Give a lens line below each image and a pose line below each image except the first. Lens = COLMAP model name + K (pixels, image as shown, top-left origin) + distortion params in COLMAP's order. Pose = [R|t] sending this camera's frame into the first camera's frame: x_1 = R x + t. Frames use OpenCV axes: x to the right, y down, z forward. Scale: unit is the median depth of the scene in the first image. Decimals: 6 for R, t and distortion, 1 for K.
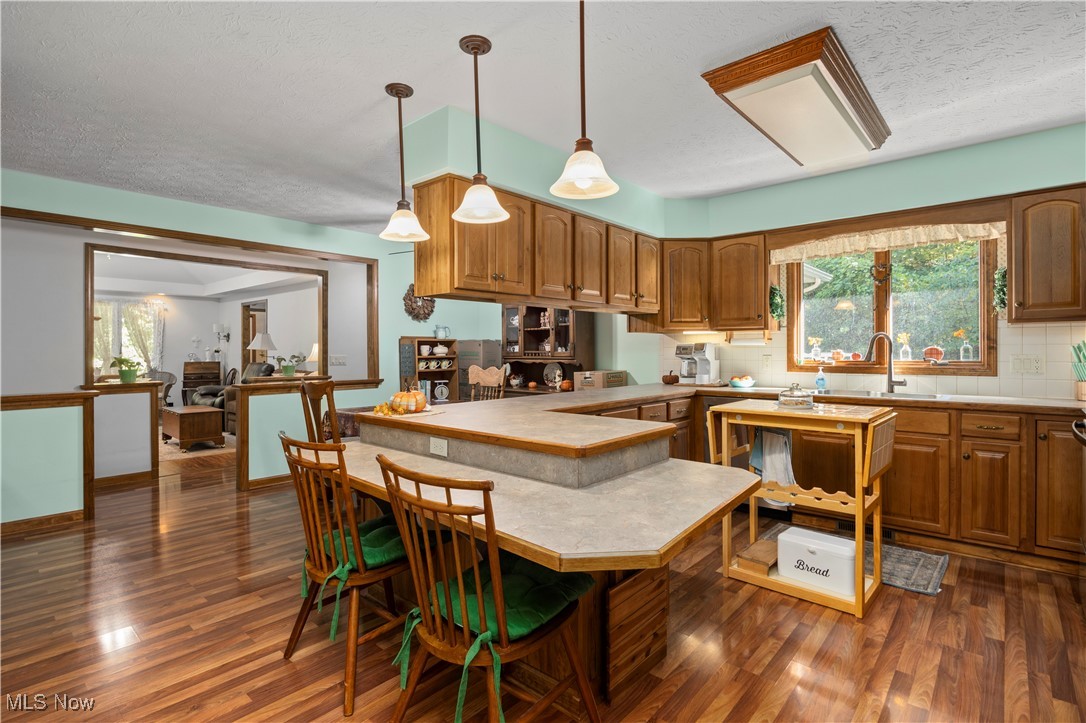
lens RADIAL K [[531.4, 0, 542.7], [0, 531.4, 355.2], [0, 0, 1]] dist [0.000328, -0.000063]
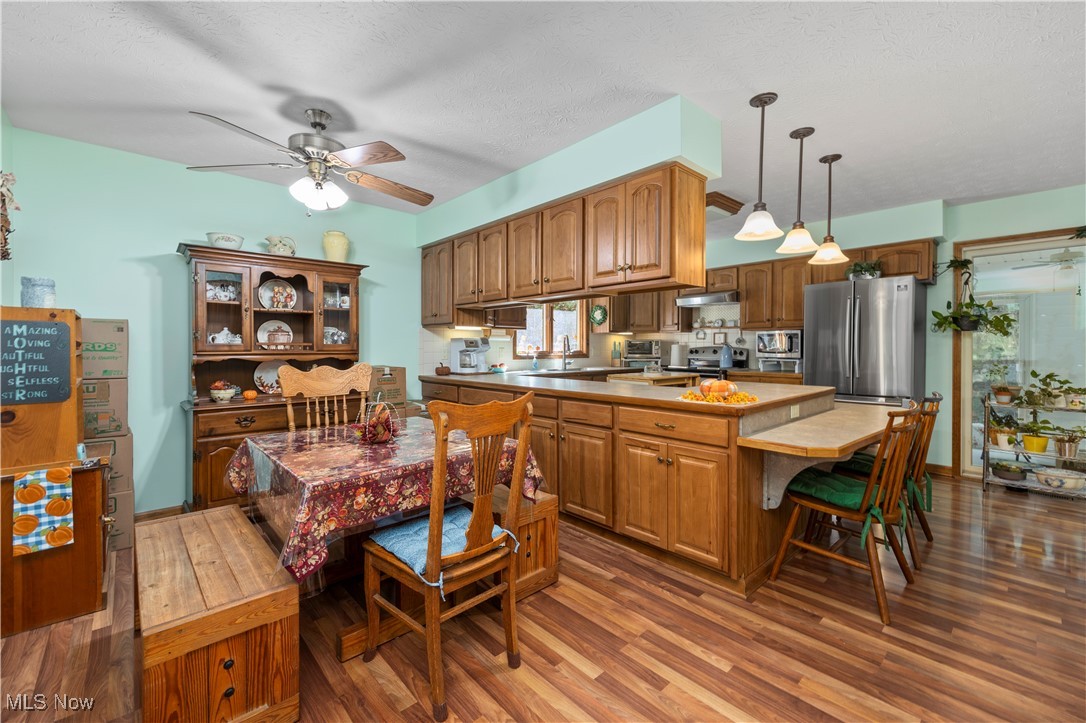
lens RADIAL K [[440.6, 0, 542.3], [0, 440.6, 355.0], [0, 0, 1]] dist [-0.000975, 0.000061]
pose [[0.099073, -0.011570, 0.995013, -0.829550], [0.008953, 0.999902, 0.010736, 0.006492], [-0.995040, 0.007845, 0.099167, 0.929526]]
